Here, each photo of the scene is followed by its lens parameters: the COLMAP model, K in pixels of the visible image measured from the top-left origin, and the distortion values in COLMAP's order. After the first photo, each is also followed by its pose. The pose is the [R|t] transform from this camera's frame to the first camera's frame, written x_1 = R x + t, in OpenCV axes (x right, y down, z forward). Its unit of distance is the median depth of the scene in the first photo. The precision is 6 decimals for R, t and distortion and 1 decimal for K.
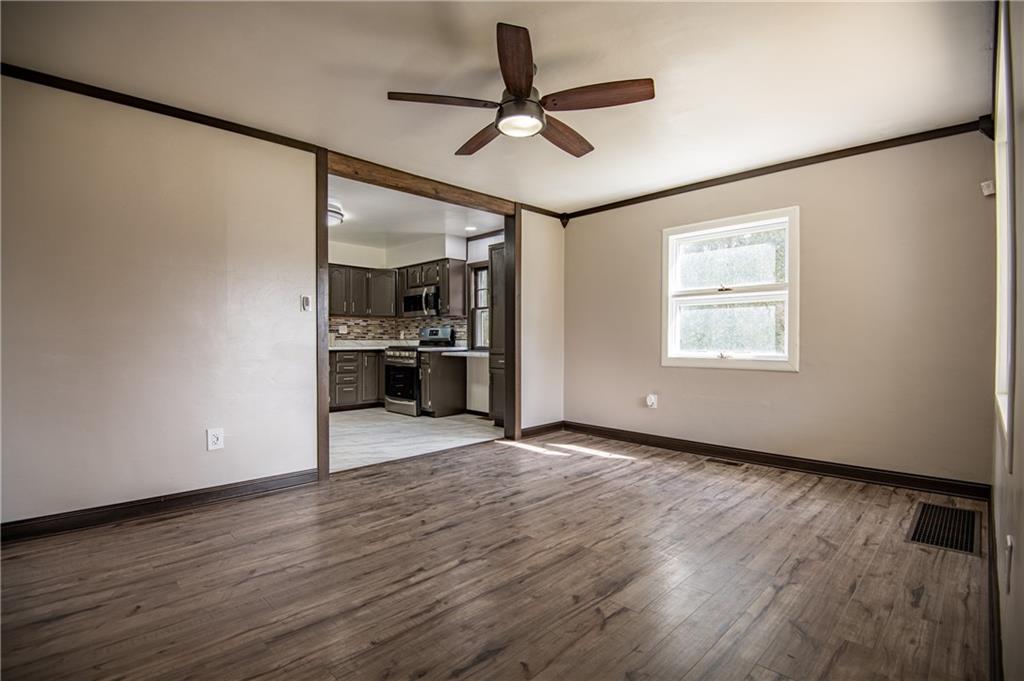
lens RADIAL K [[494.1, 0, 512.0], [0, 494.1, 340.5], [0, 0, 1]] dist [-0.021804, -0.000415]
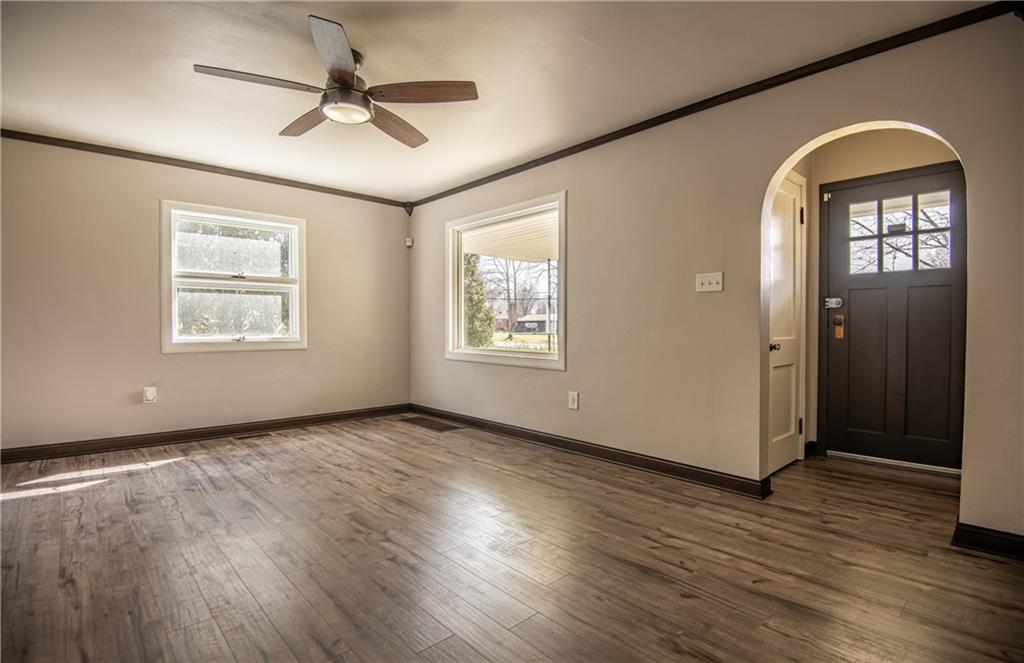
lens RADIAL K [[477.2, 0, 512.0], [0, 477.2, 331.5], [0, 0, 1]] dist [-0.030814, -0.000117]
pose [[0.036510, -0.013011, 0.999249, -0.613051], [0.000112, 0.999915, 0.013016, 0.001772], [-0.999333, -0.000364, 0.036508, 0.403784]]
